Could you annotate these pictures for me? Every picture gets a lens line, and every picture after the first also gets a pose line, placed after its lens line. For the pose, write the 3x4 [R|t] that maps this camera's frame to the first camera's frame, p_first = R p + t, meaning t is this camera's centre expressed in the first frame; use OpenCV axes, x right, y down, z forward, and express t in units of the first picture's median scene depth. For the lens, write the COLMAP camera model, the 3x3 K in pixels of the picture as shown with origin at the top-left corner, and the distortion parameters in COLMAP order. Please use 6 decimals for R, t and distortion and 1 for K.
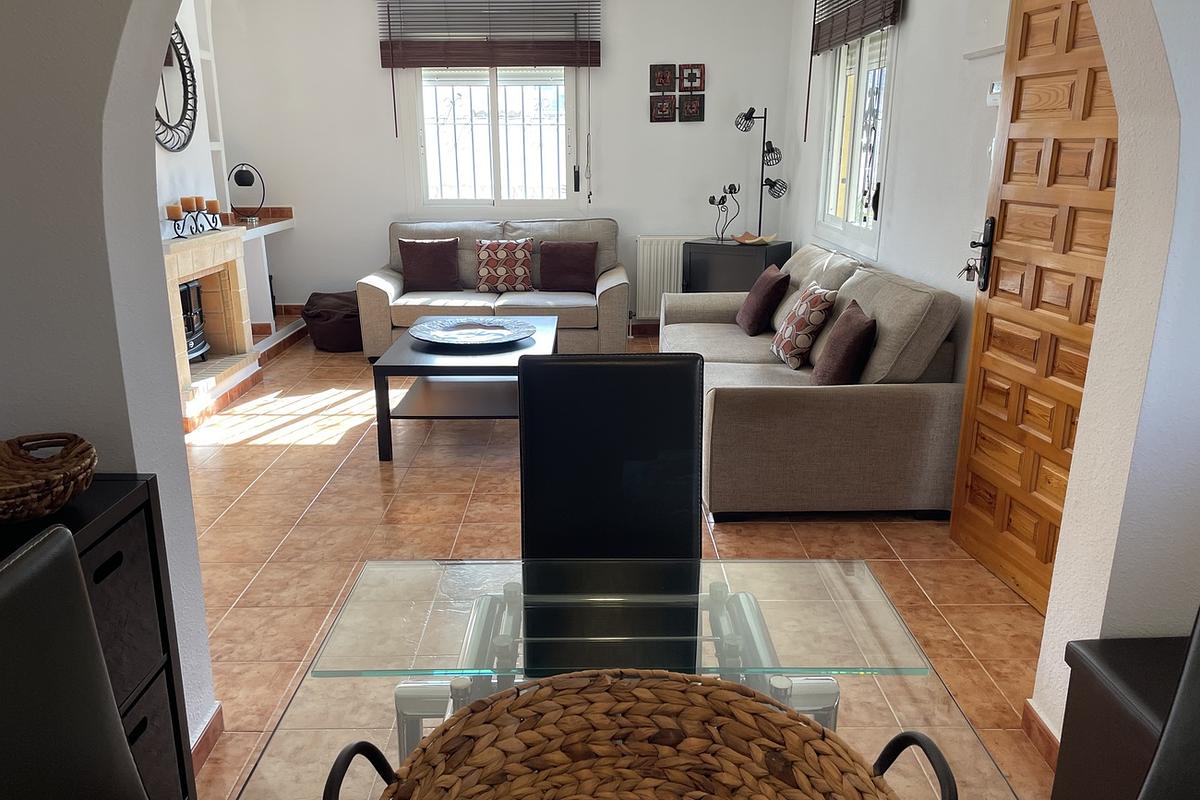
lens RADIAL K [[908.9, 0, 596.7], [0, 908.9, 410.3], [0, 0, 1]] dist [0.077132, -0.092824]
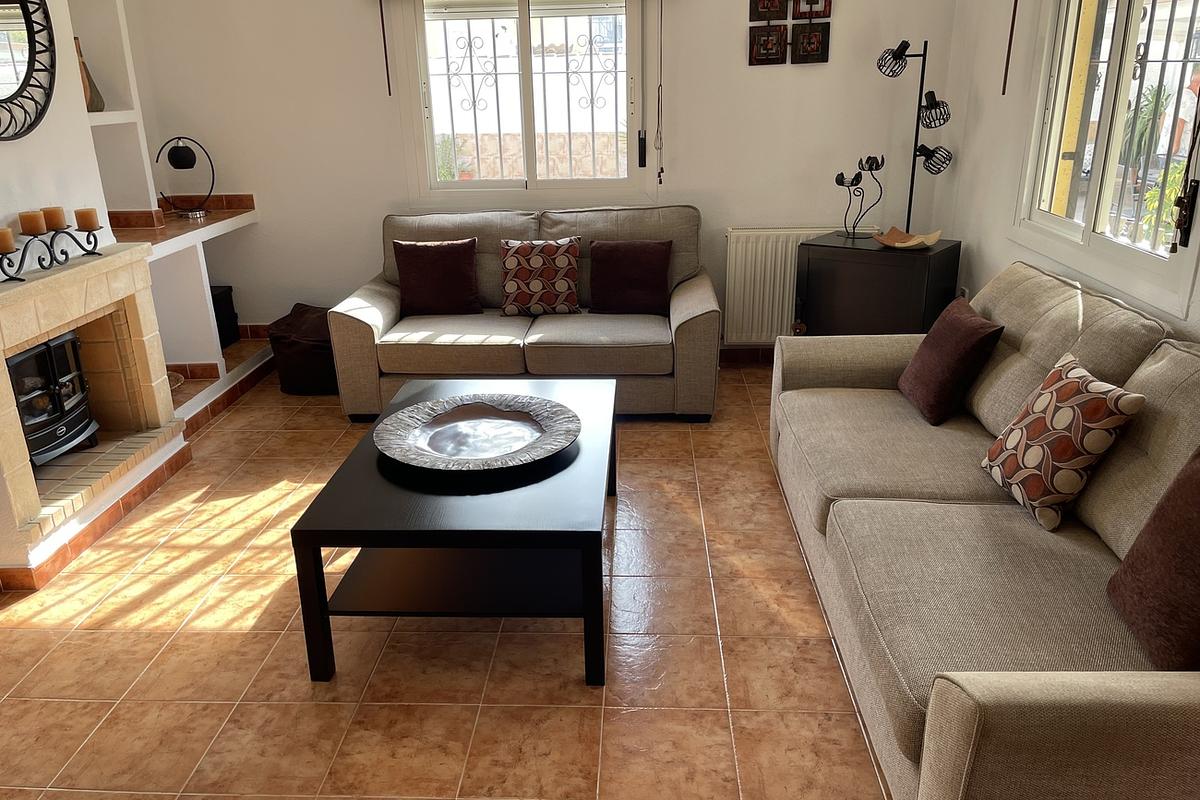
lens RADIAL K [[908.9, 0, 592.2], [0, 908.9, 402.1], [0, 0, 1]] dist [0.077132, -0.092824]
pose [[0.997892, 0.003178, -0.064813, -0.014706], [0.000695, 0.998219, 0.059644, -0.104500], [0.064887, -0.059563, 0.996113, 0.291912]]
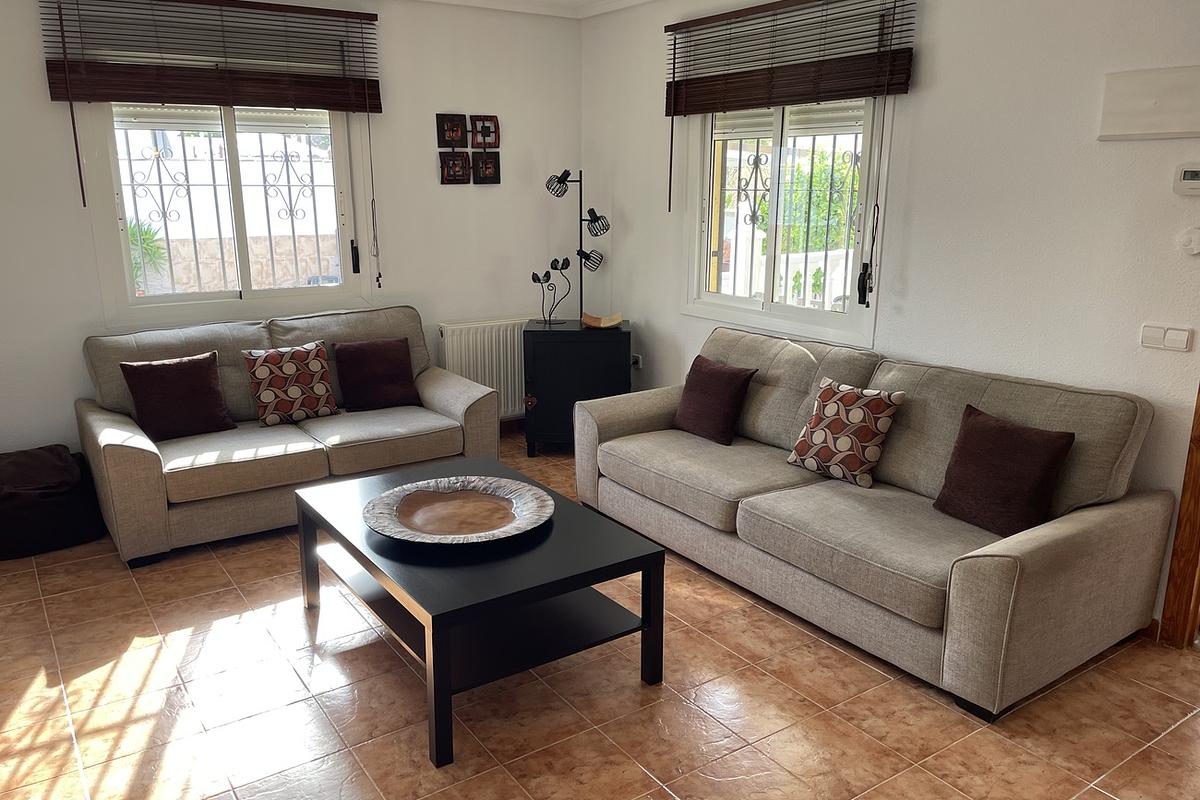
lens RADIAL K [[908.9, 0, 599.2], [0, 908.9, 400.7], [0, 0, 1]] dist [0.077132, -0.092824]
pose [[0.826977, -0.128964, 0.547245, -0.297717], [0.154548, 0.987985, -0.000718, -0.109305], [-0.540577, 0.085170, 0.836972, 0.281537]]
